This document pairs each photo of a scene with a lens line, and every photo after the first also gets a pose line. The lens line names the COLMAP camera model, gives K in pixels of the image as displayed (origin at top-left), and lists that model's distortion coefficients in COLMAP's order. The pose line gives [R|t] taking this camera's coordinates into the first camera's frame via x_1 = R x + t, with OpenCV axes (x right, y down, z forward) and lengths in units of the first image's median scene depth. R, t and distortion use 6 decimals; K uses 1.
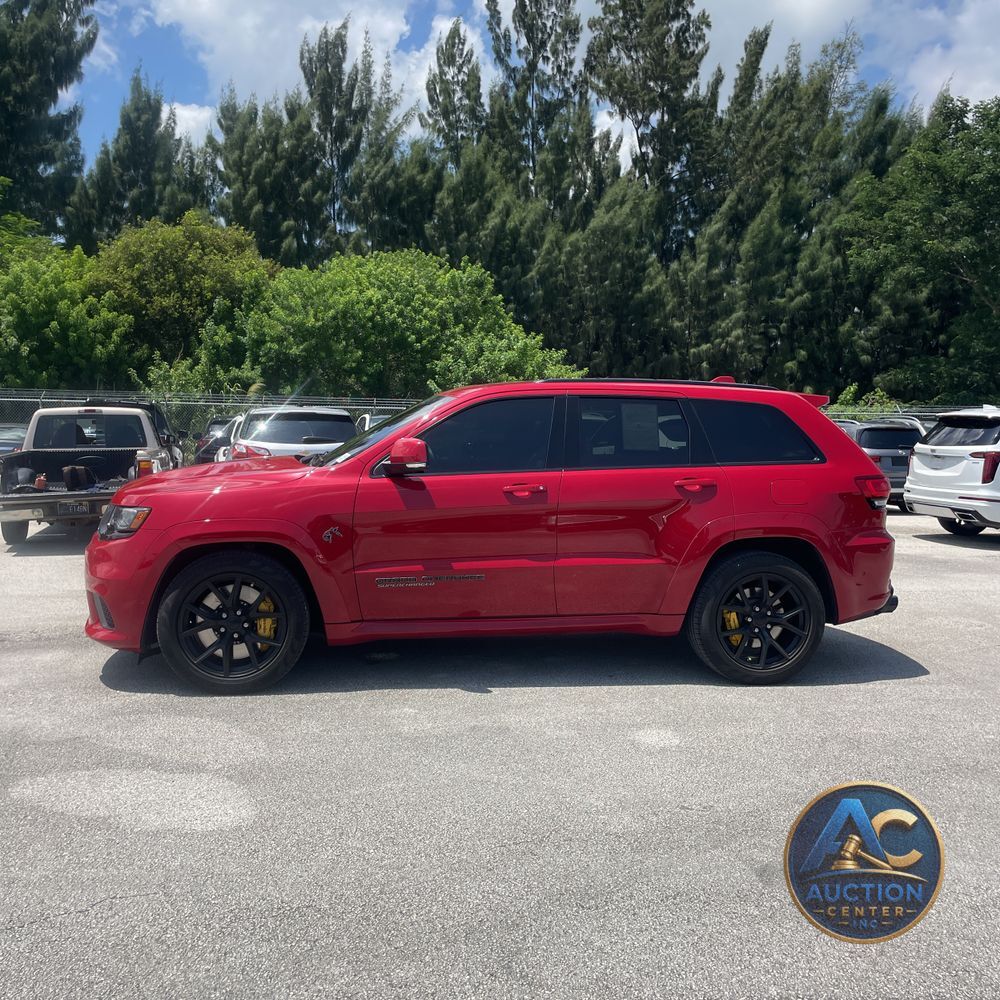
lens RADIAL K [[1010.3, 0, 504.1], [0, 1010.3, 499.0], [0, 0, 1]] dist [0.069356, -0.087988]
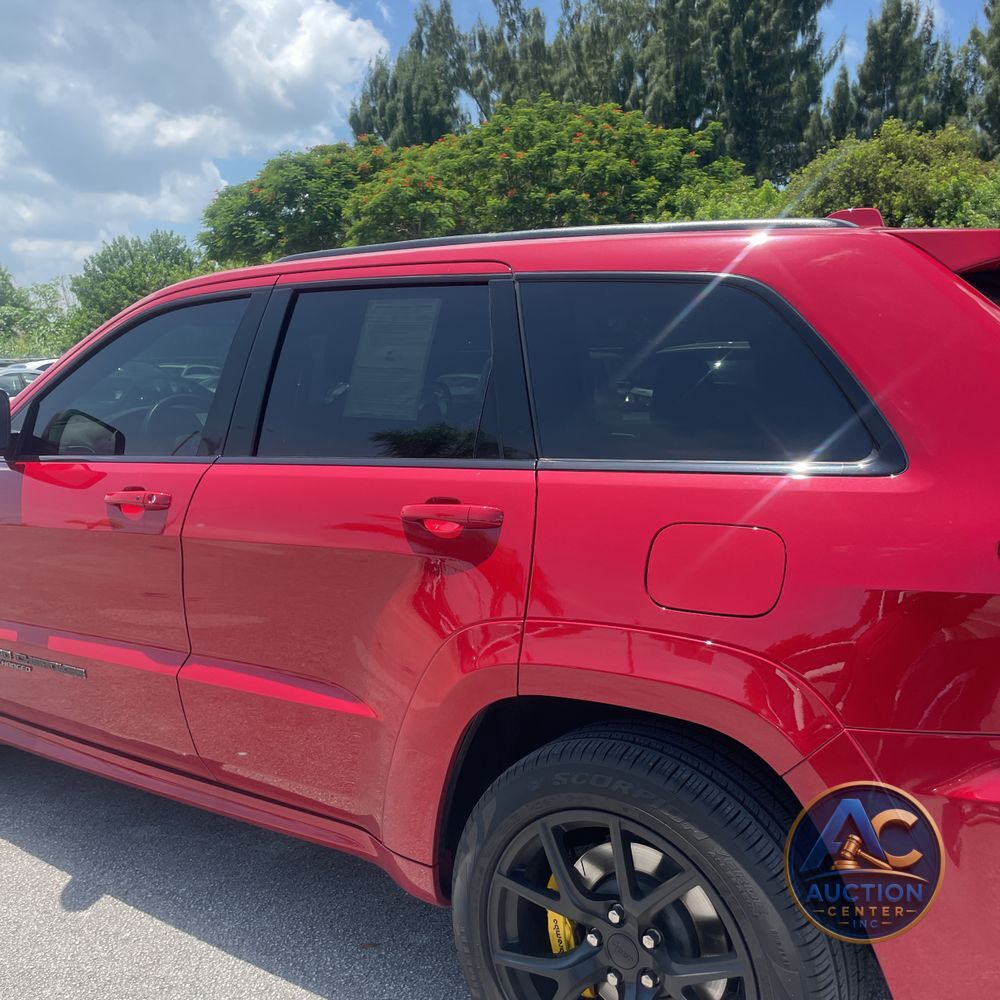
lens RADIAL K [[1010.3, 0, 504.1], [0, 1010.3, 499.0], [0, 0, 1]] dist [0.069356, -0.087988]
pose [[0.721996, 0.070510, -0.688295, 0.058532], [-0.032503, 0.997152, 0.068056, -0.006018], [0.691134, -0.026764, 0.722231, 0.099562]]
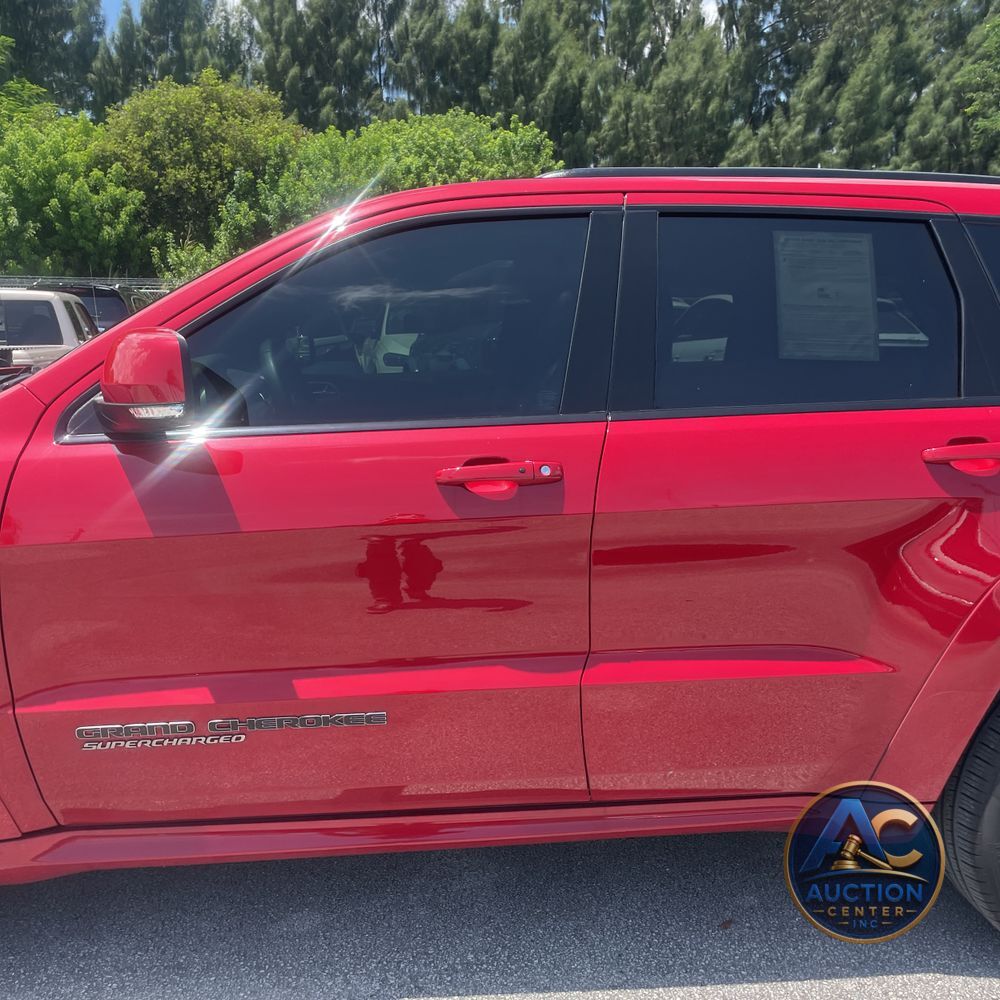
lens RADIAL K [[1010.3, 0, 504.1], [0, 1010.3, 499.0], [0, 0, 1]] dist [0.069356, -0.087988]
pose [[0.997677, 0.007518, -0.067711, 0.005882], [-0.000474, 0.994634, 0.103451, -0.004836], [0.068125, -0.103178, 0.992327, 0.082784]]
